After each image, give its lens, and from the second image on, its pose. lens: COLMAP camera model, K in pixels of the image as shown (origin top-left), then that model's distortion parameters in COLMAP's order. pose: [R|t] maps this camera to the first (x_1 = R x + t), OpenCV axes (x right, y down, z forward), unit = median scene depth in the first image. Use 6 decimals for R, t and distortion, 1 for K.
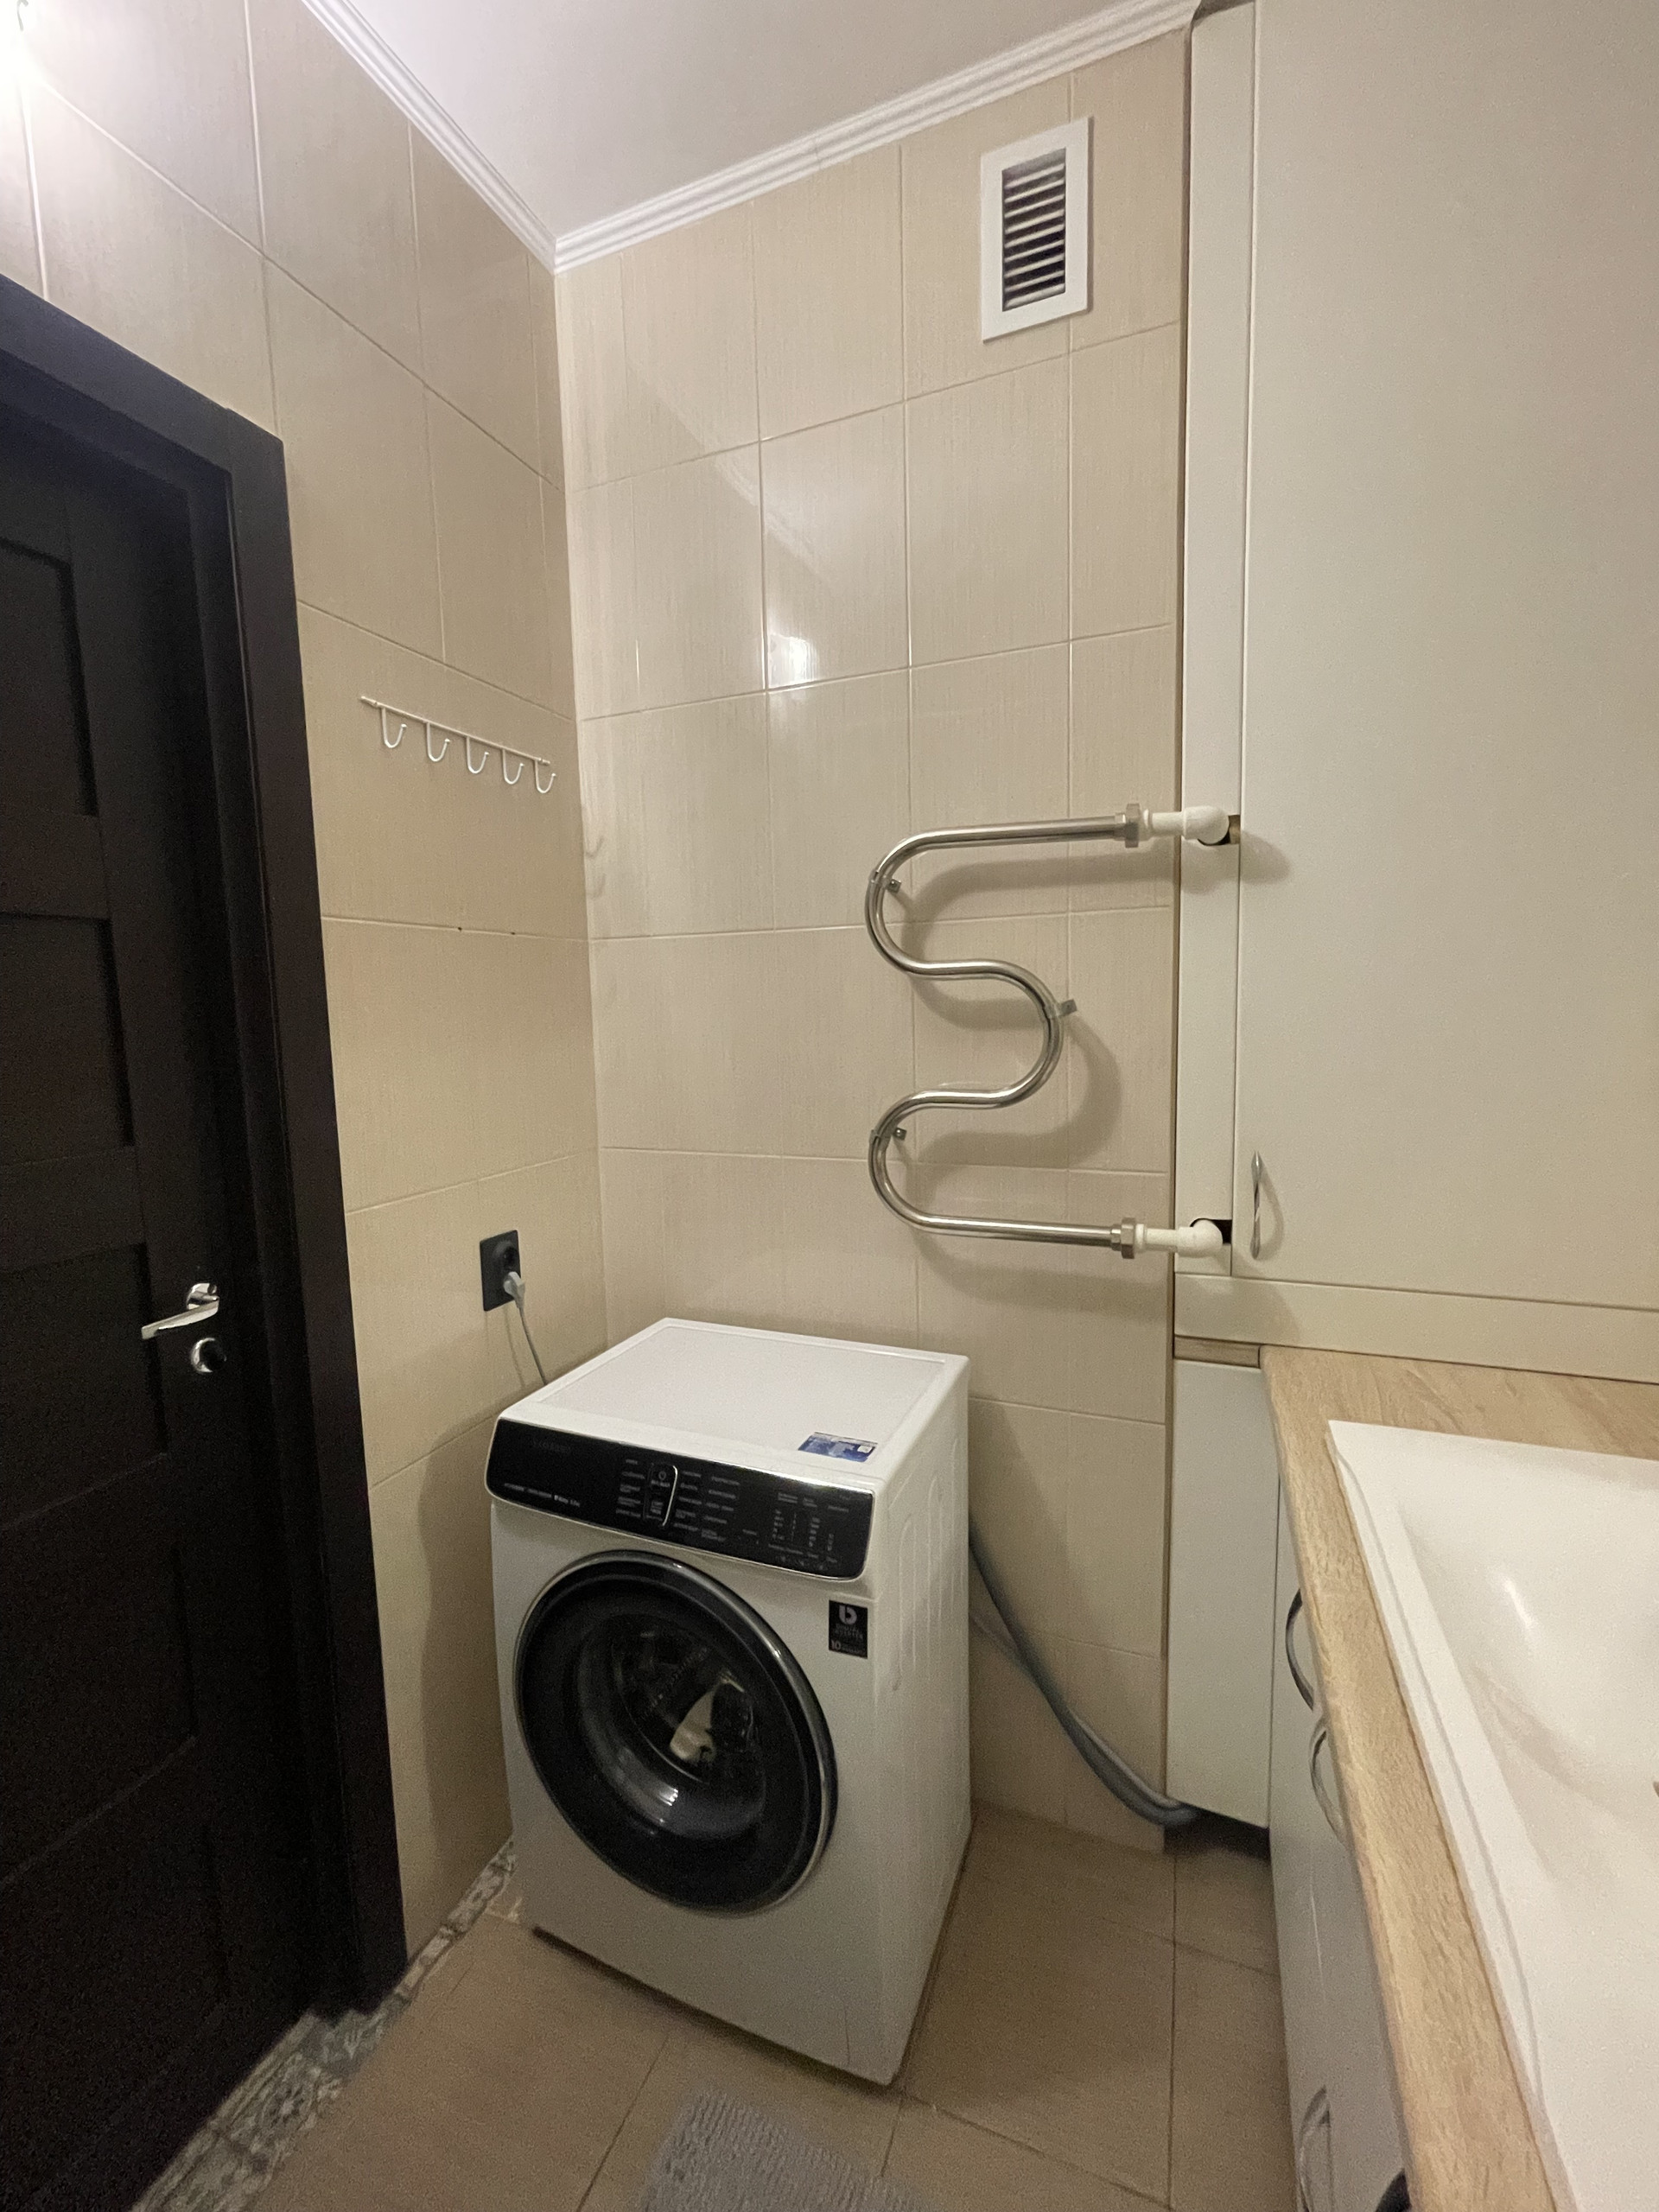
lens RADIAL K [[907.2, 0, 839.6], [0, 907.2, 1100.4], [0, 0, 1]] dist [-0.000685, -0.000151]
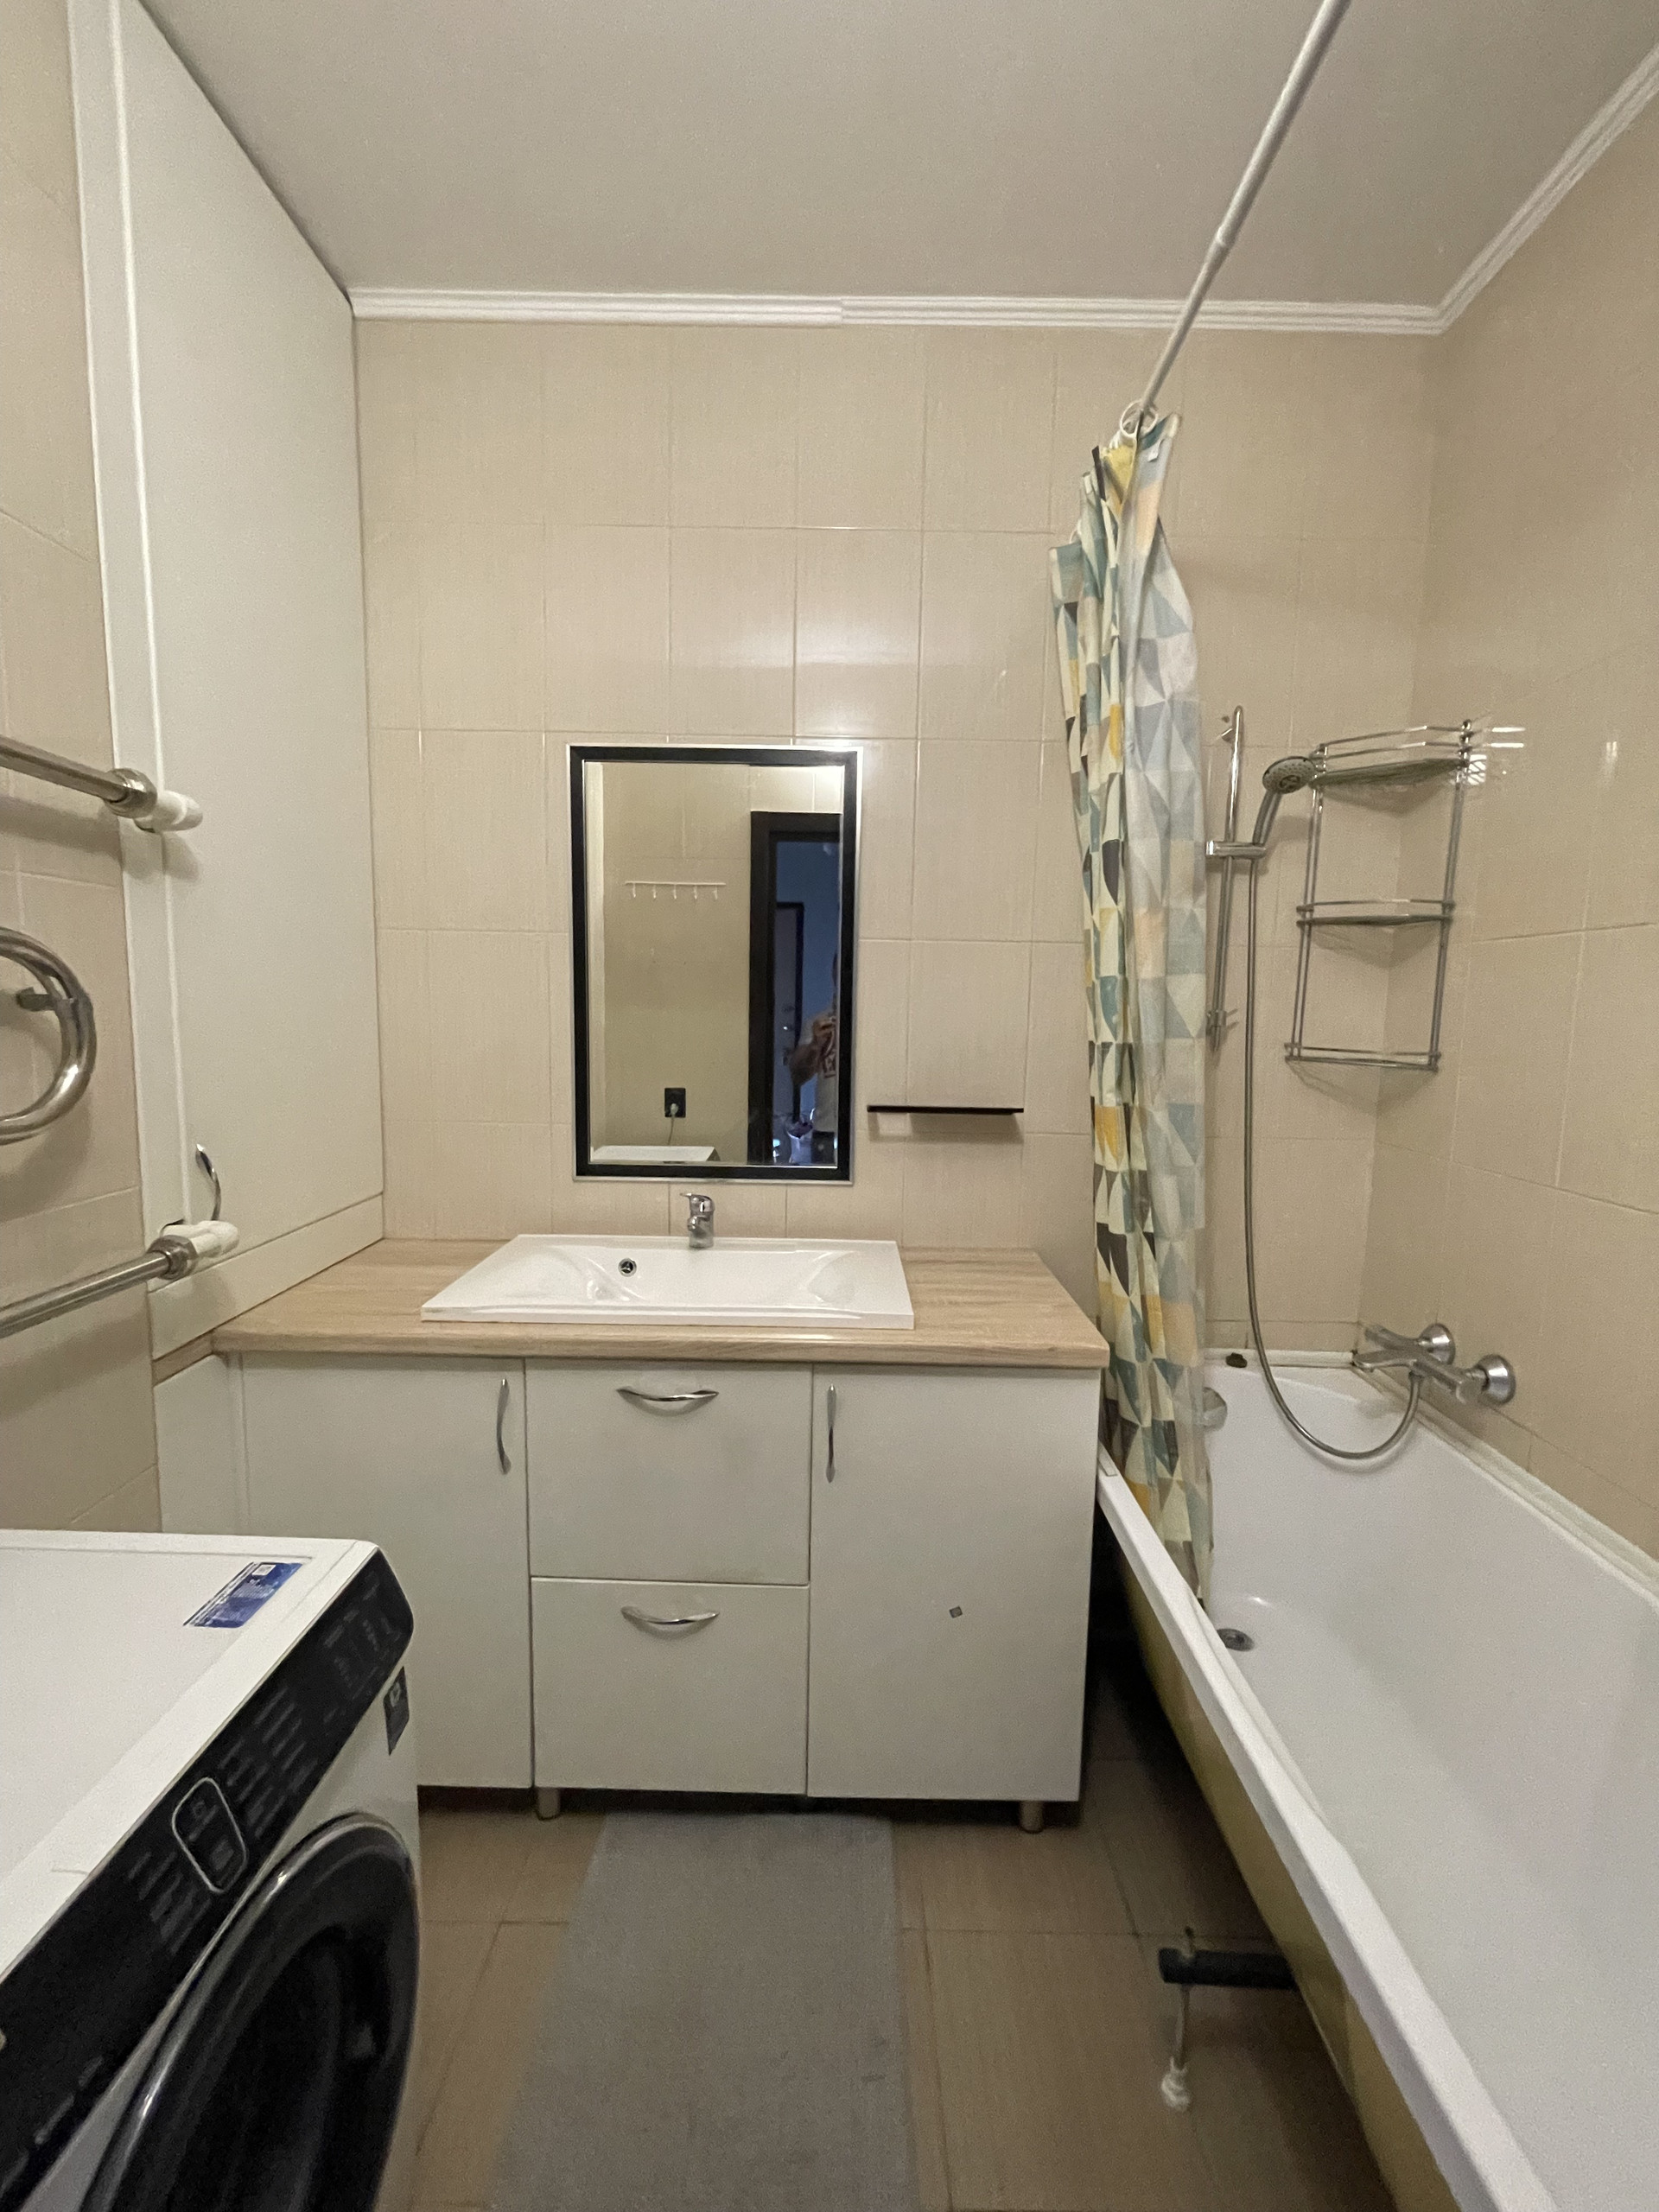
lens RADIAL K [[907.2, 0, 840.5], [0, 907.2, 1101.3], [0, 0, 1]] dist [-0.000685, -0.000151]
pose [[-0.358791, -0.089016, 0.929164, -0.748775], [0.093982, 0.986939, 0.130842, -0.055318], [-0.928675, 0.134270, -0.345739, 0.690140]]
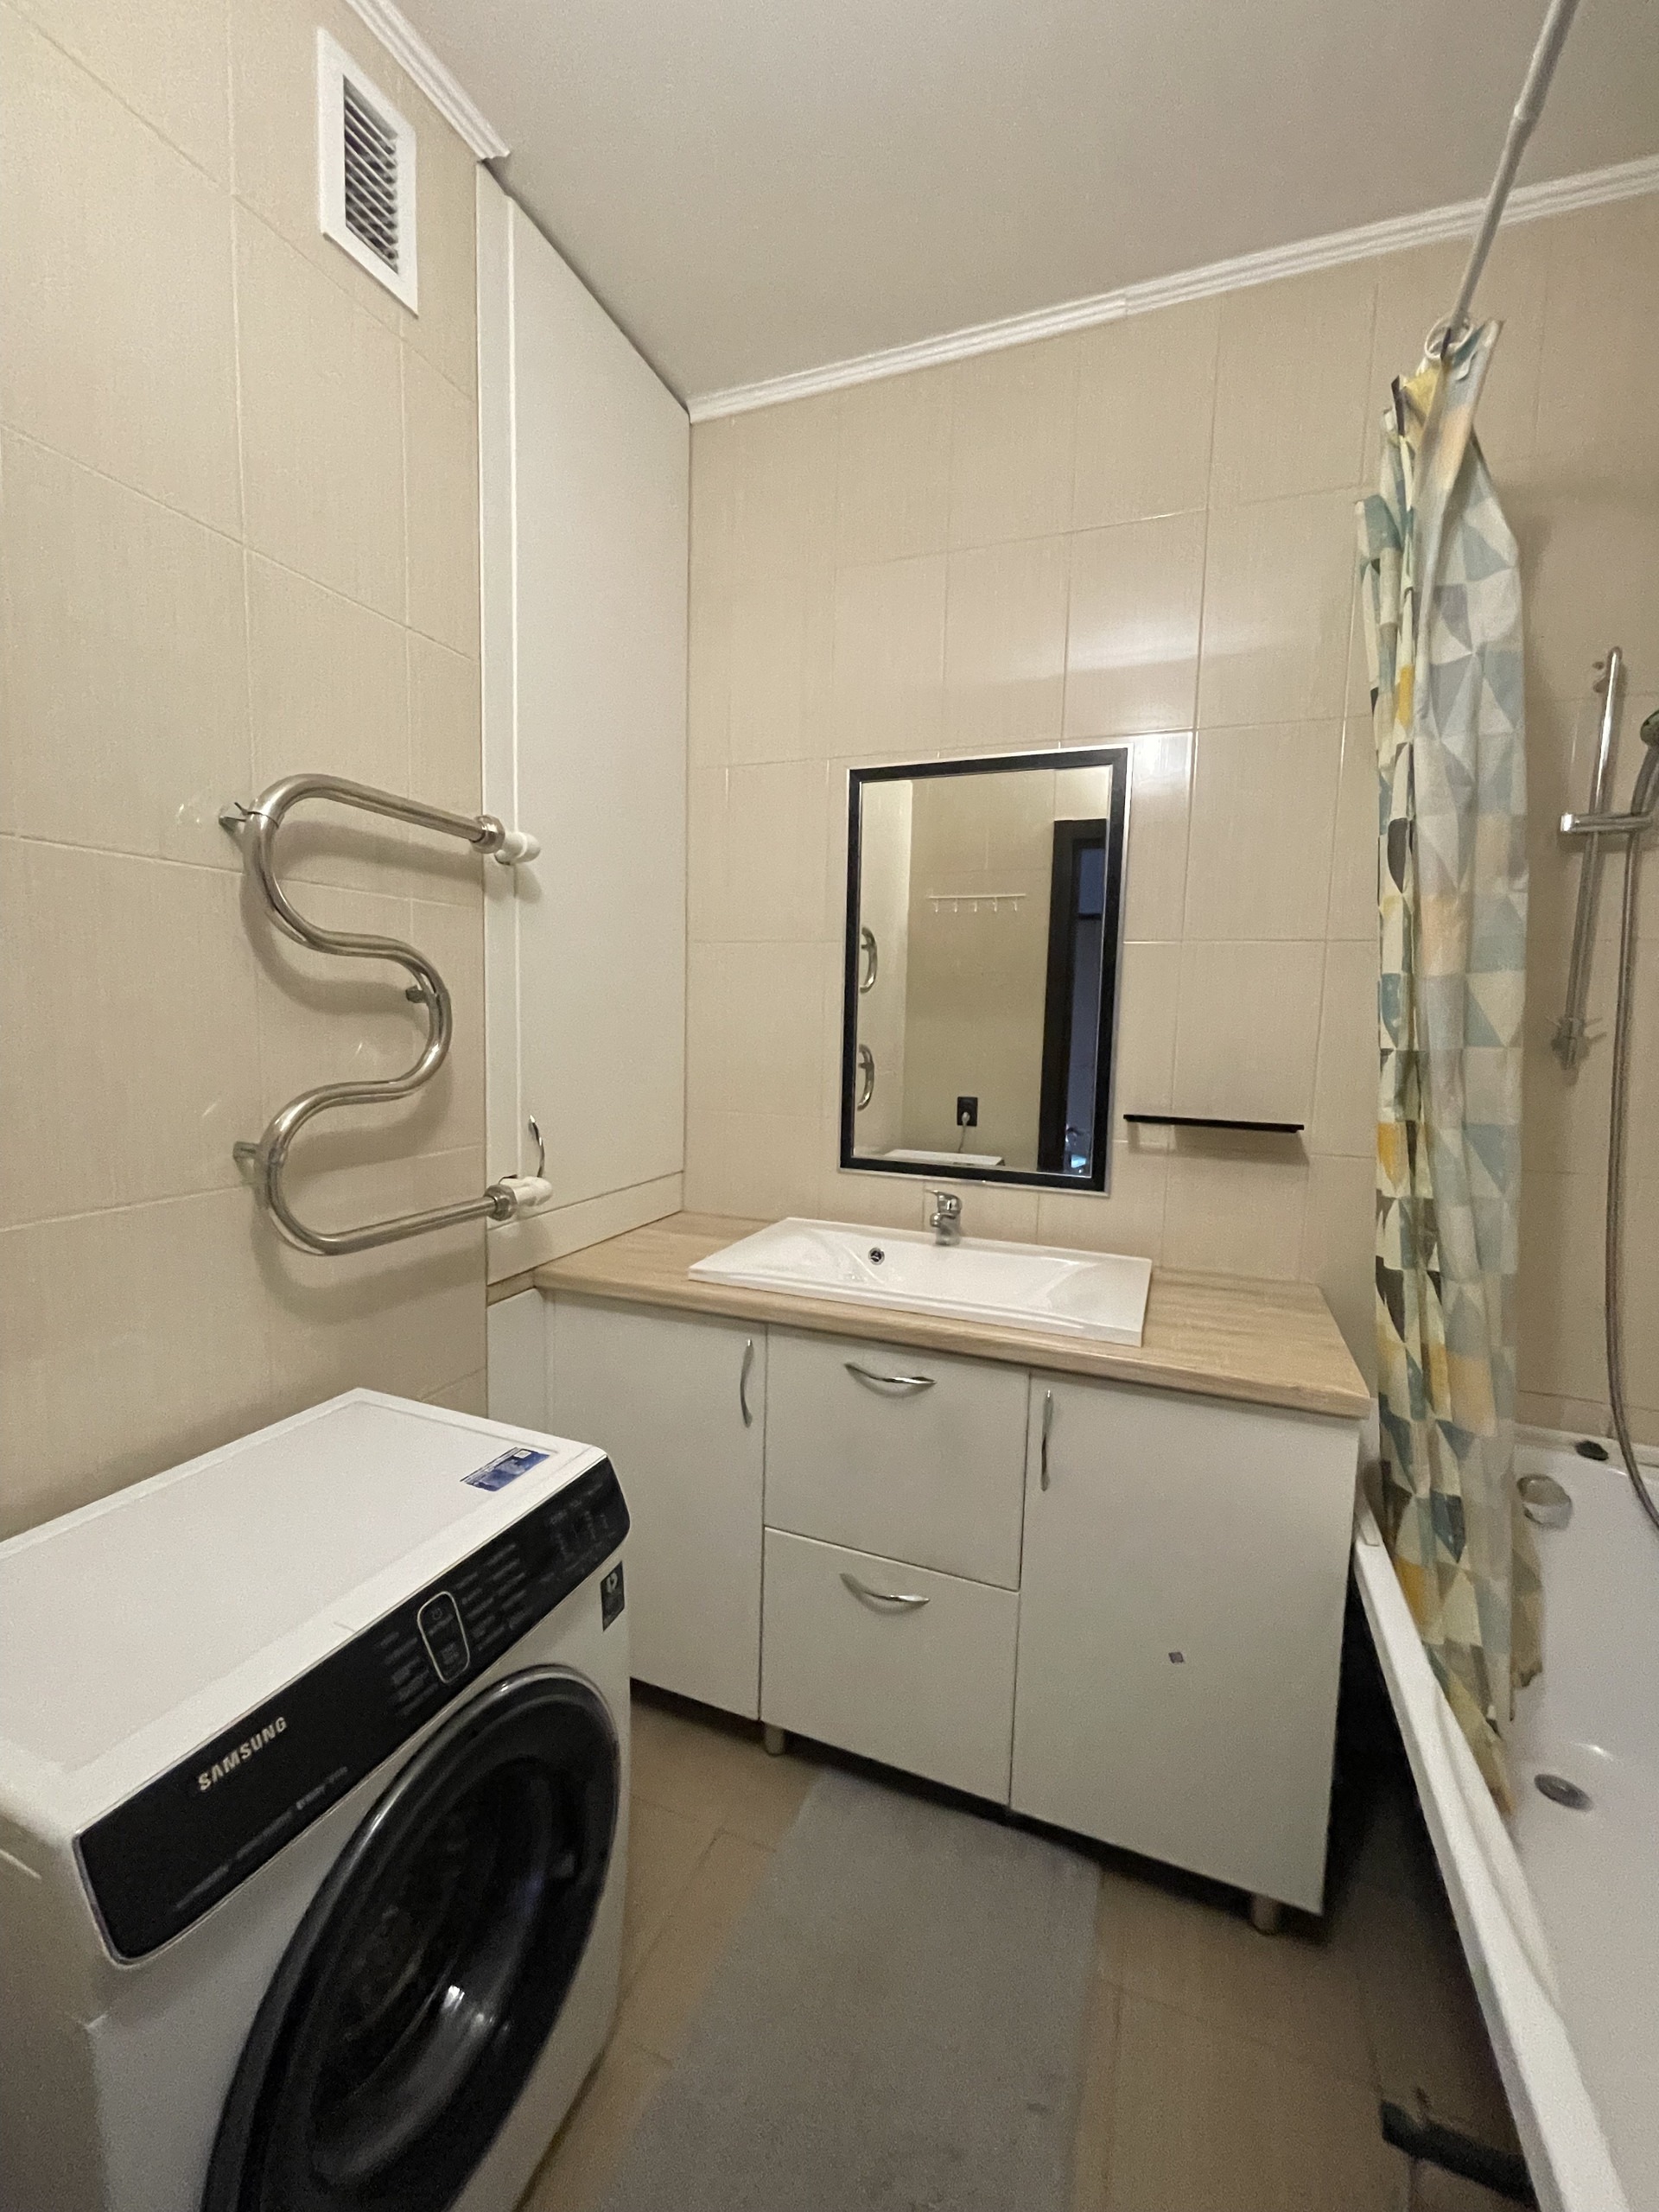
lens RADIAL K [[907.2, 0, 836.8], [0, 907.2, 1100.5], [0, 0, 1]] dist [-0.000685, -0.000151]
pose [[0.001467, -0.077273, 0.997009, -0.803574], [0.087486, 0.993197, 0.076849, -0.021651], [-0.996165, 0.087111, 0.008217, 0.577112]]
